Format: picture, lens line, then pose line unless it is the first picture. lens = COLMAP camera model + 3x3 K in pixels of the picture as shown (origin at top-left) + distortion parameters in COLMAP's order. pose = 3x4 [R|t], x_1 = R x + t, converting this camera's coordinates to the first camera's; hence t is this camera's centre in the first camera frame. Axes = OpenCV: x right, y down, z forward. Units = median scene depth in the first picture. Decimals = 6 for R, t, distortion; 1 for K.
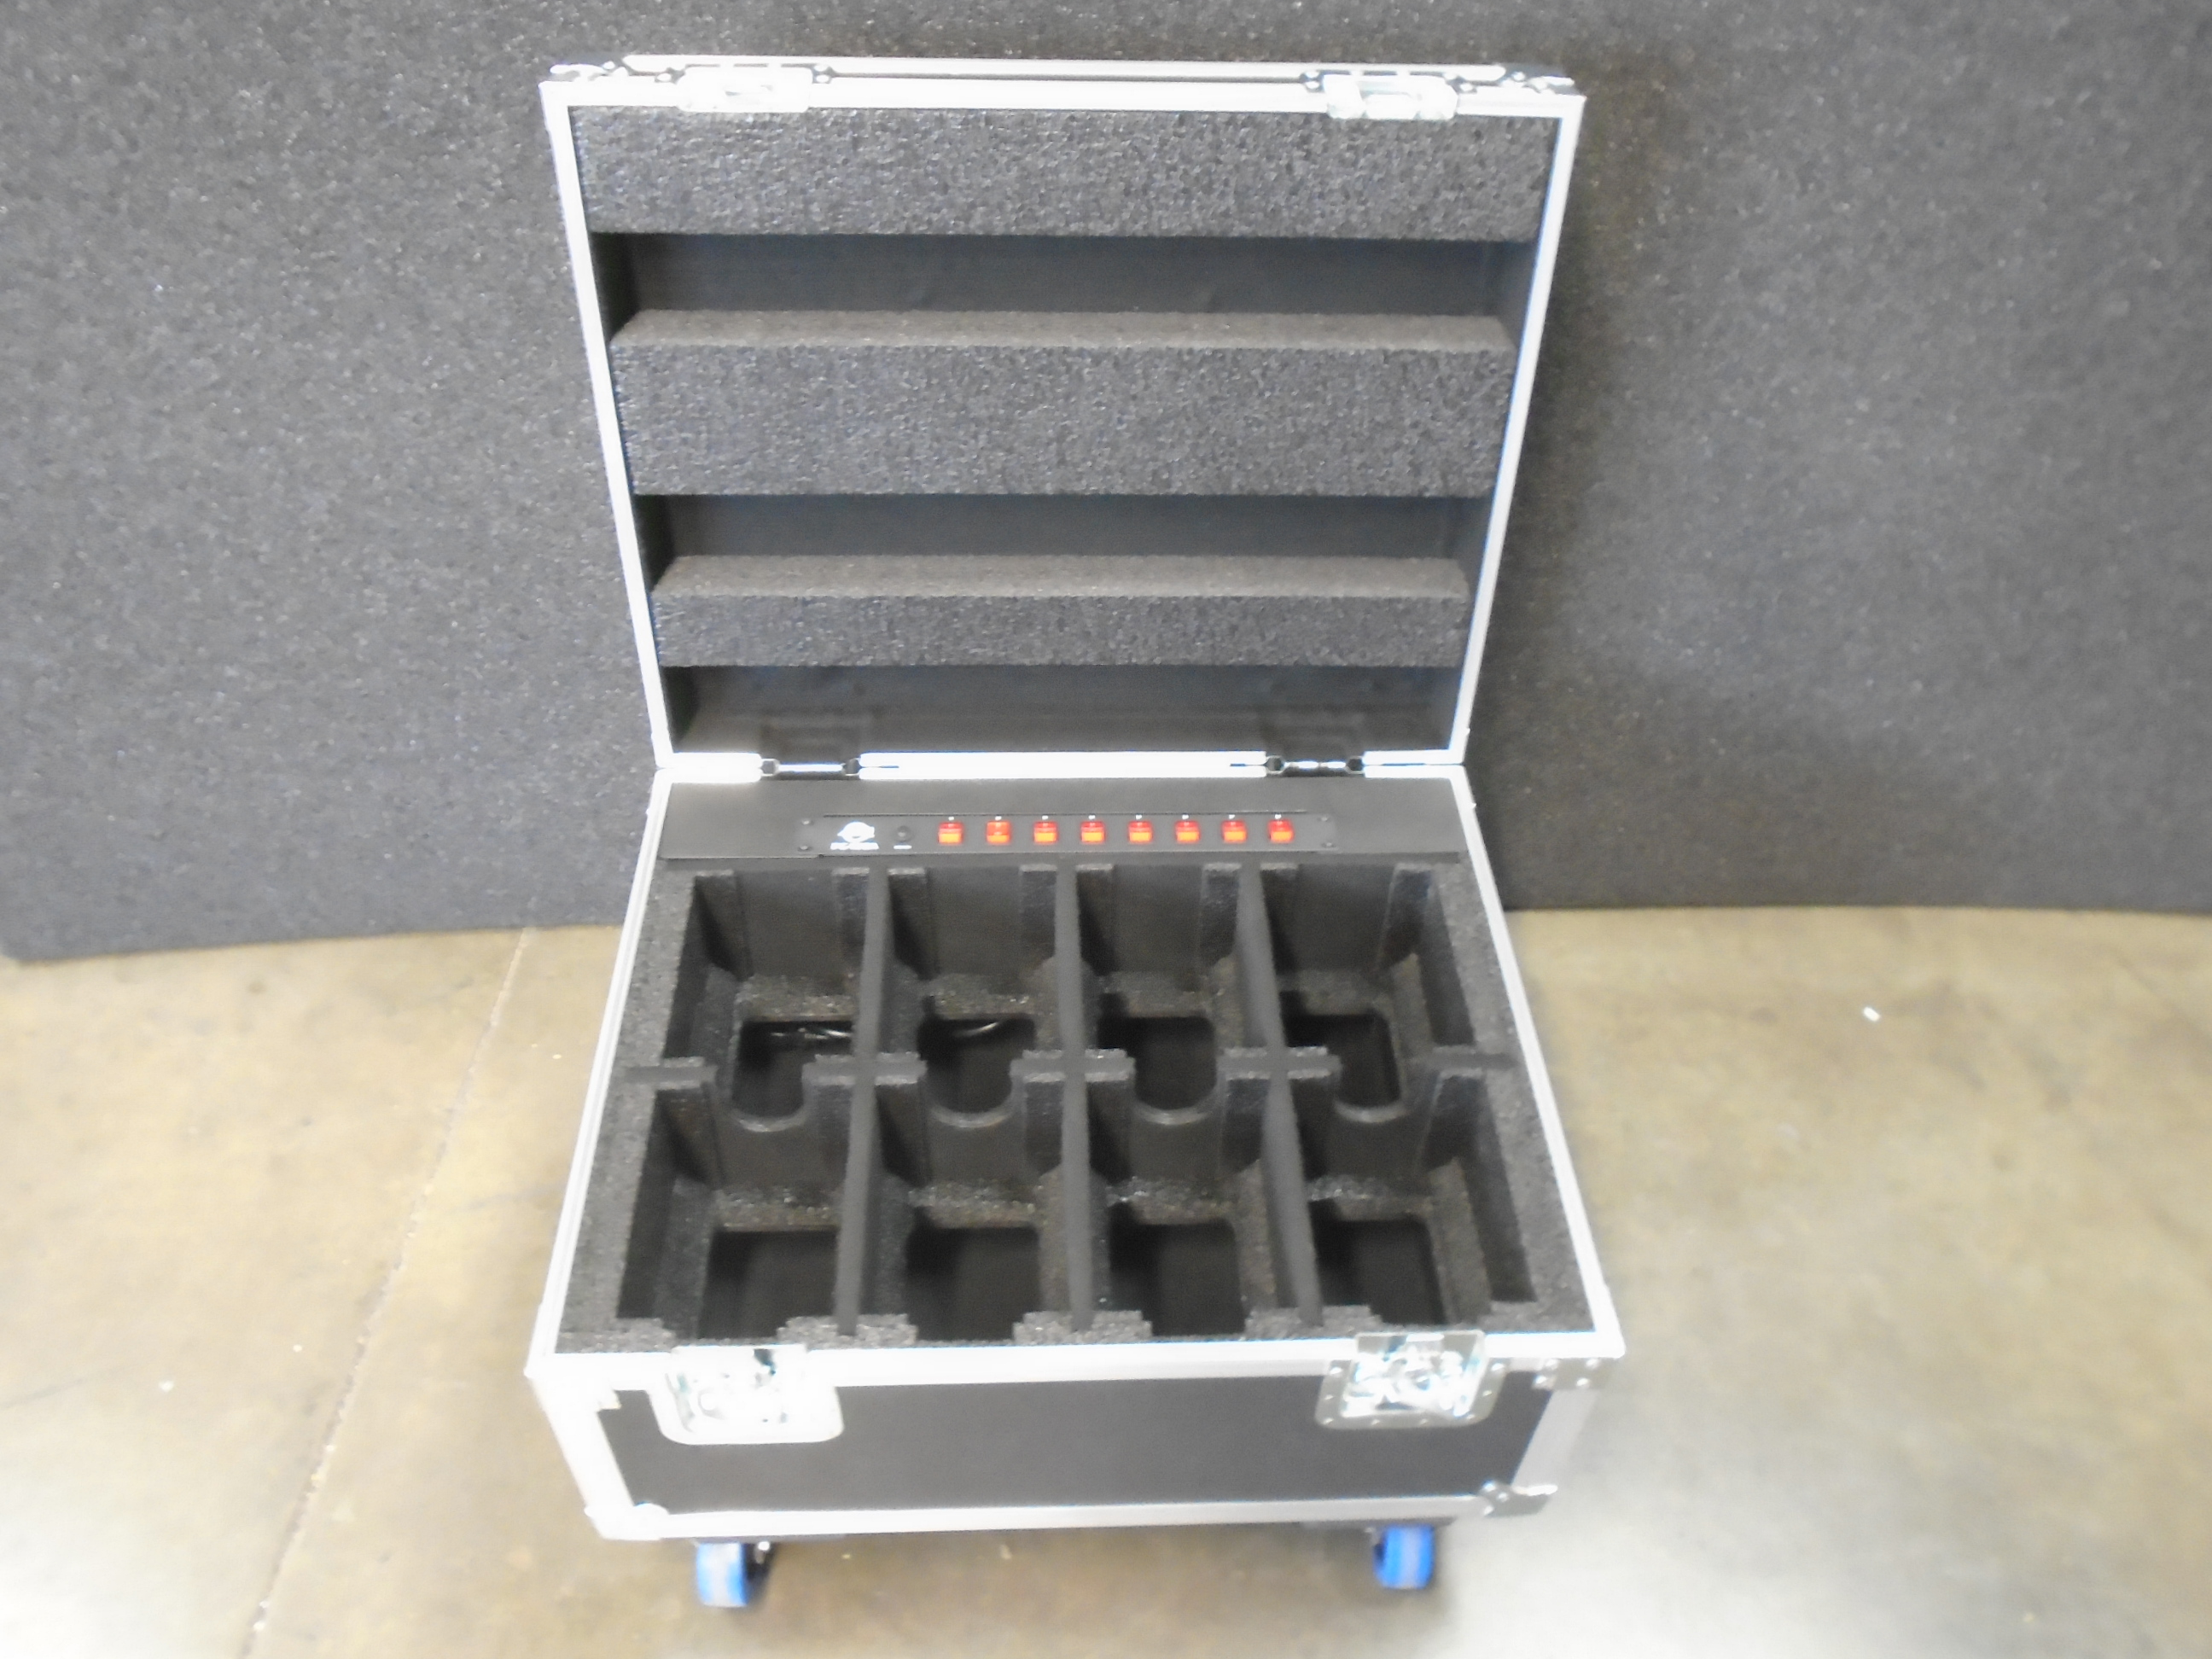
lens RADIAL K [[1732.1, 0, 1087.9], [0, 1732.1, 812.2], [0, 0, 1]] dist [0.009357, -0.011305]
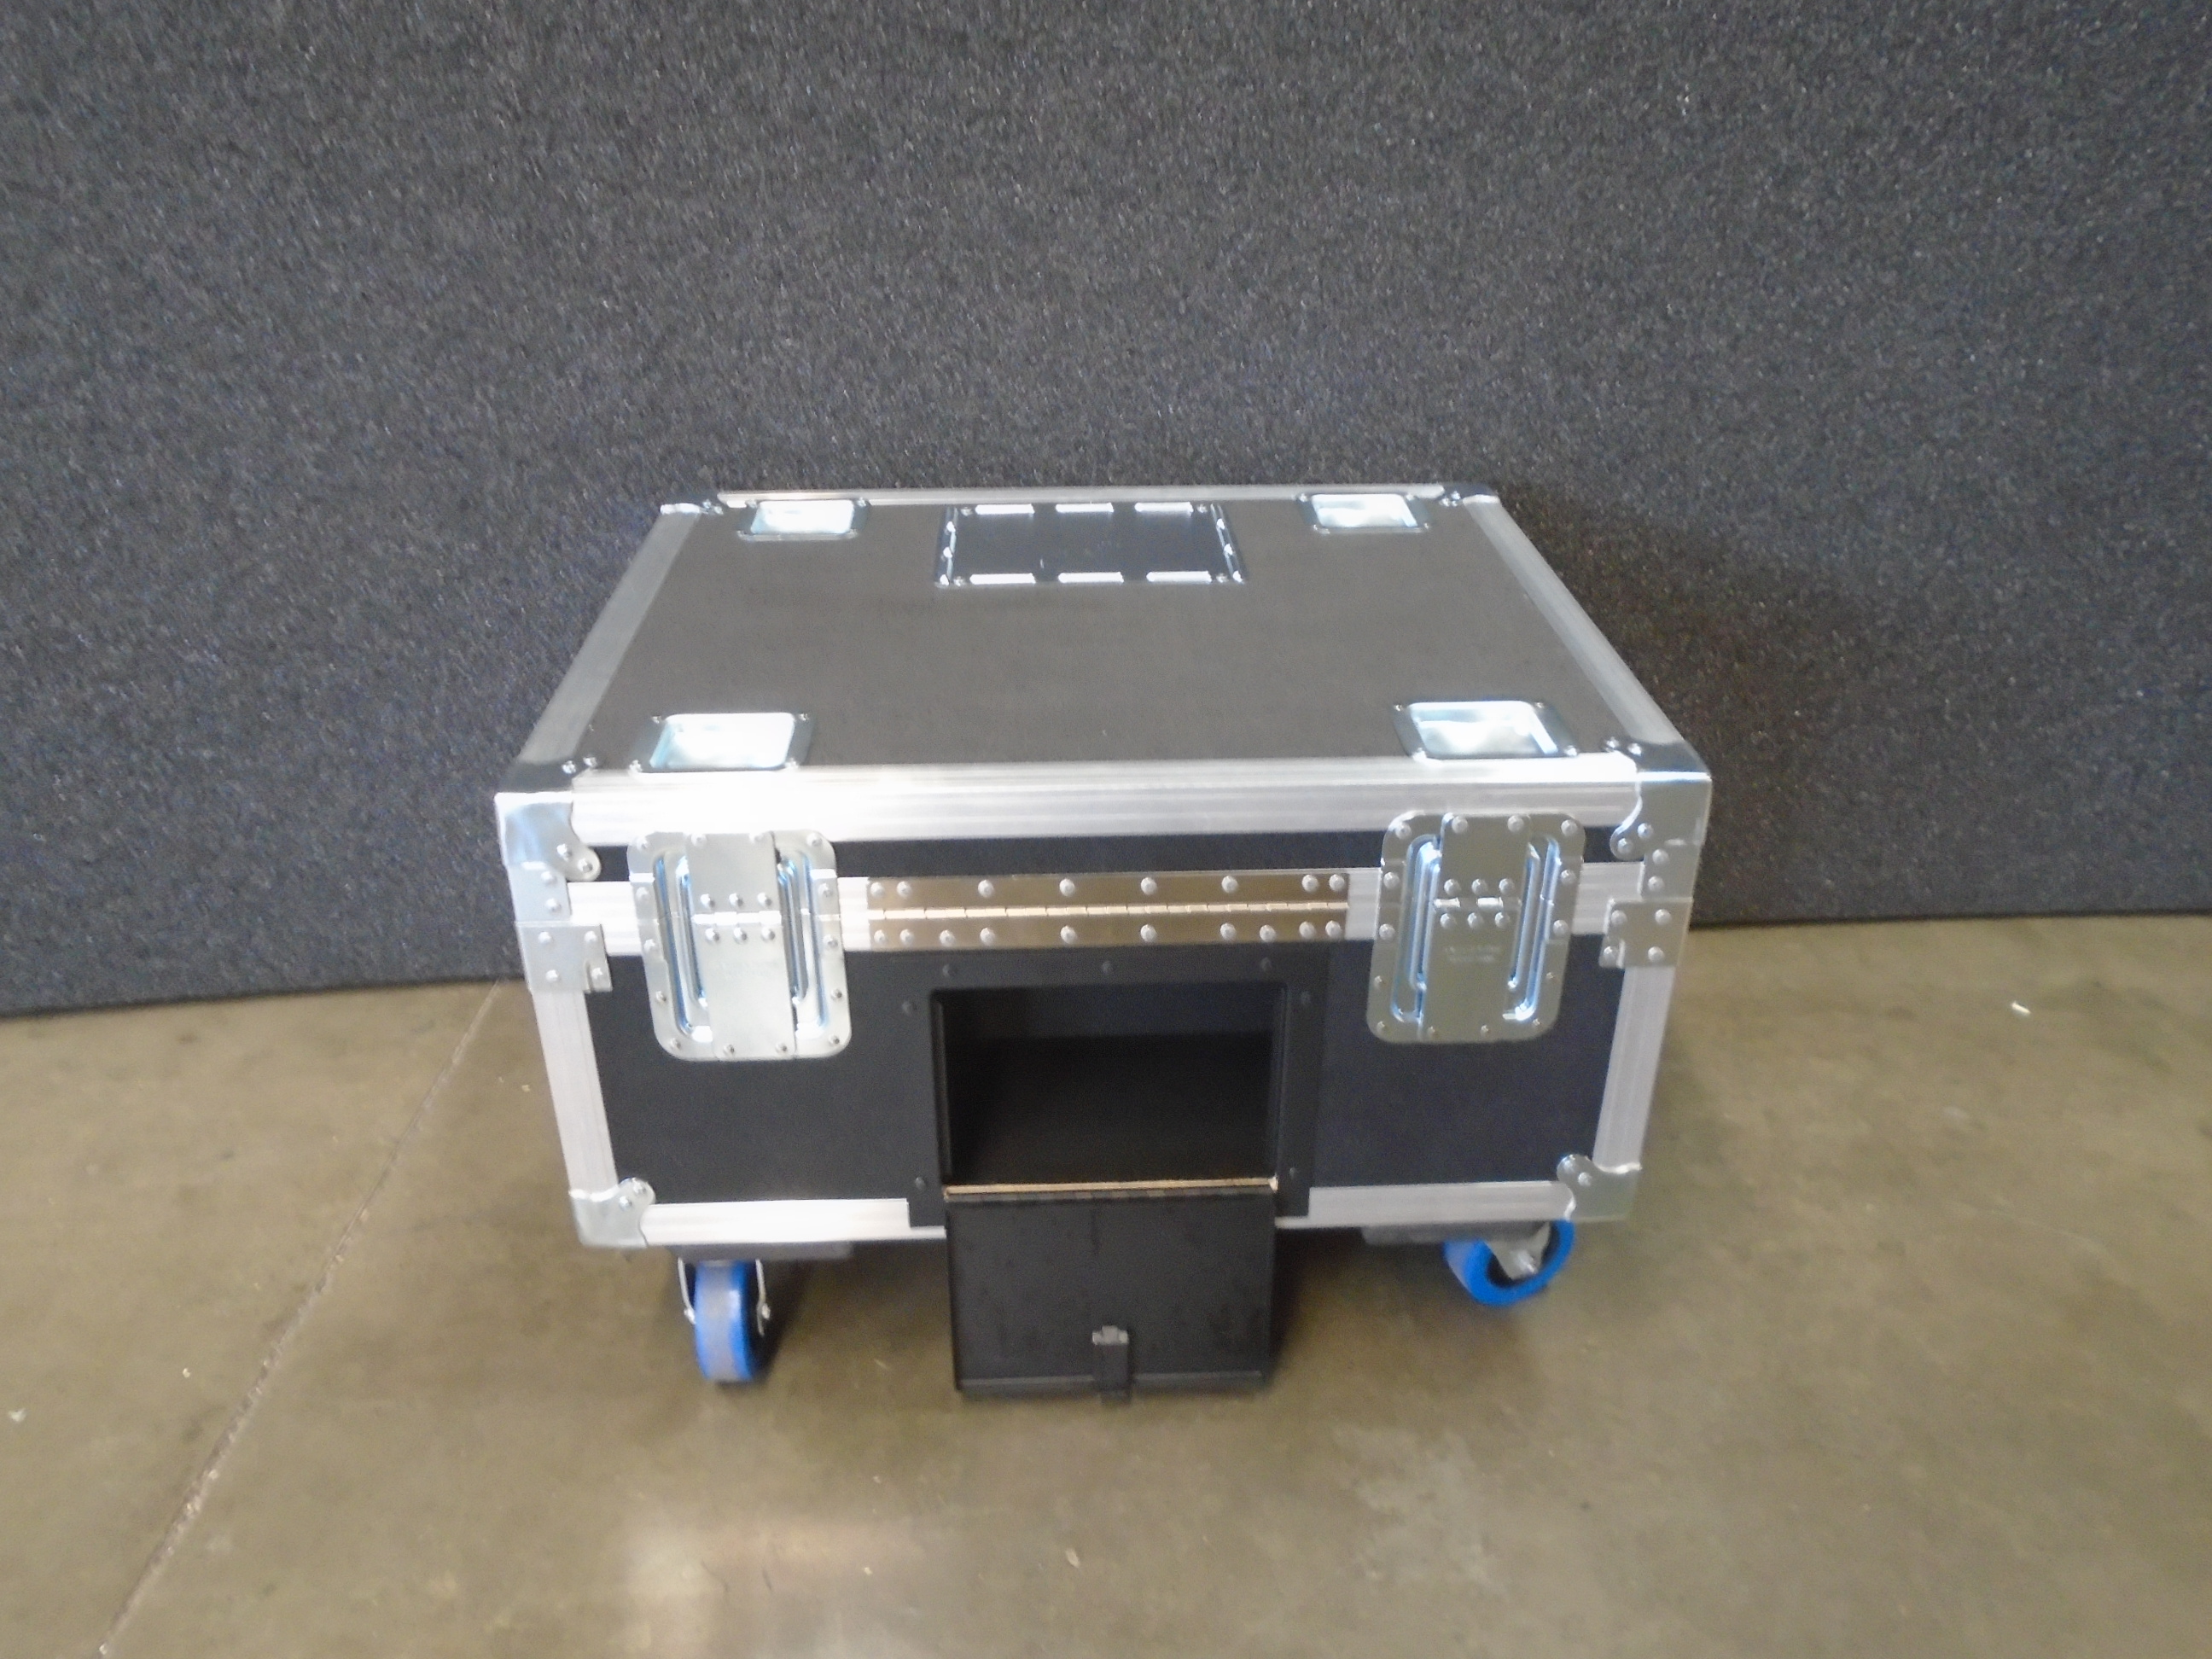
lens RADIAL K [[1732.1, 0, 1092.0], [0, 1732.1, 797.7], [0, 0, 1]] dist [0.009357, -0.011305]
pose [[0.999346, -0.033864, 0.012663, -0.033289], [0.036050, 0.959957, -0.277817, 0.280240], [-0.002748, 0.278092, 0.960550, 0.142090]]
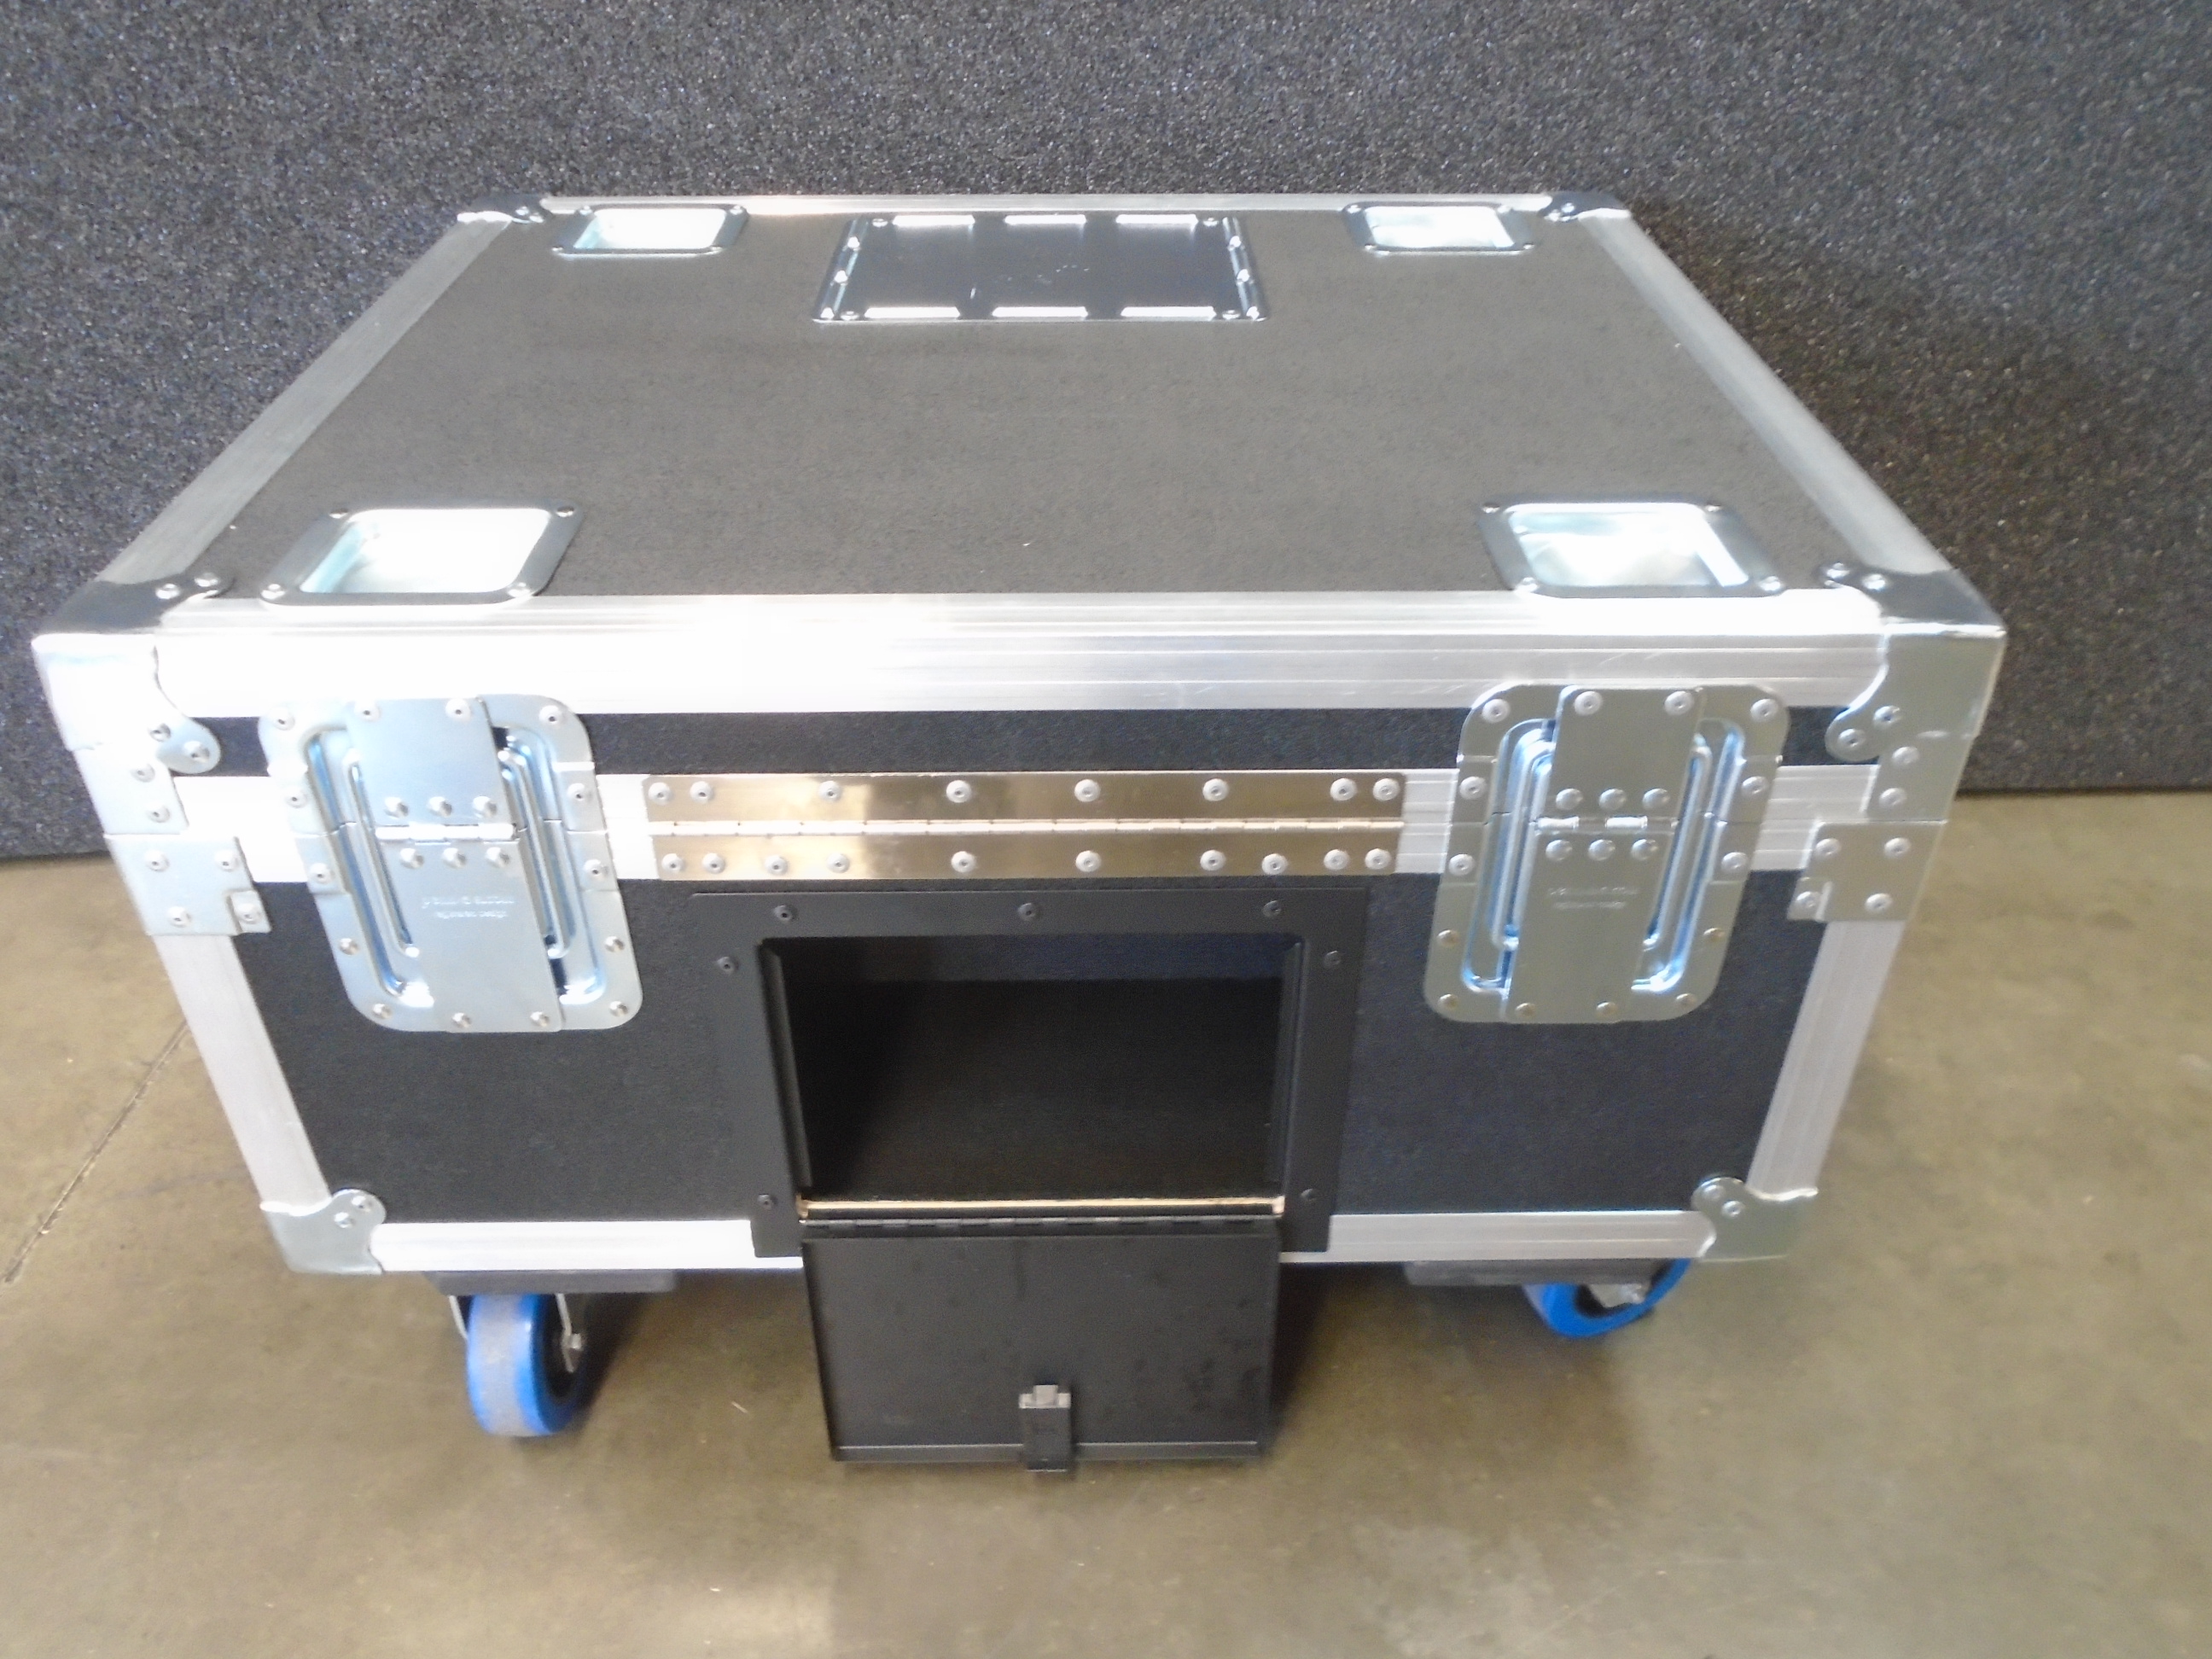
lens RADIAL K [[1732.1, 0, 1093.7], [0, 1732.1, 804.6], [0, 0, 1]] dist [0.009357, -0.011305]
pose [[0.999729, -0.019706, -0.012429, 0.001053], [0.017450, 0.986799, -0.161009, 0.202258], [0.015438, 0.160748, 0.986875, 0.367605]]
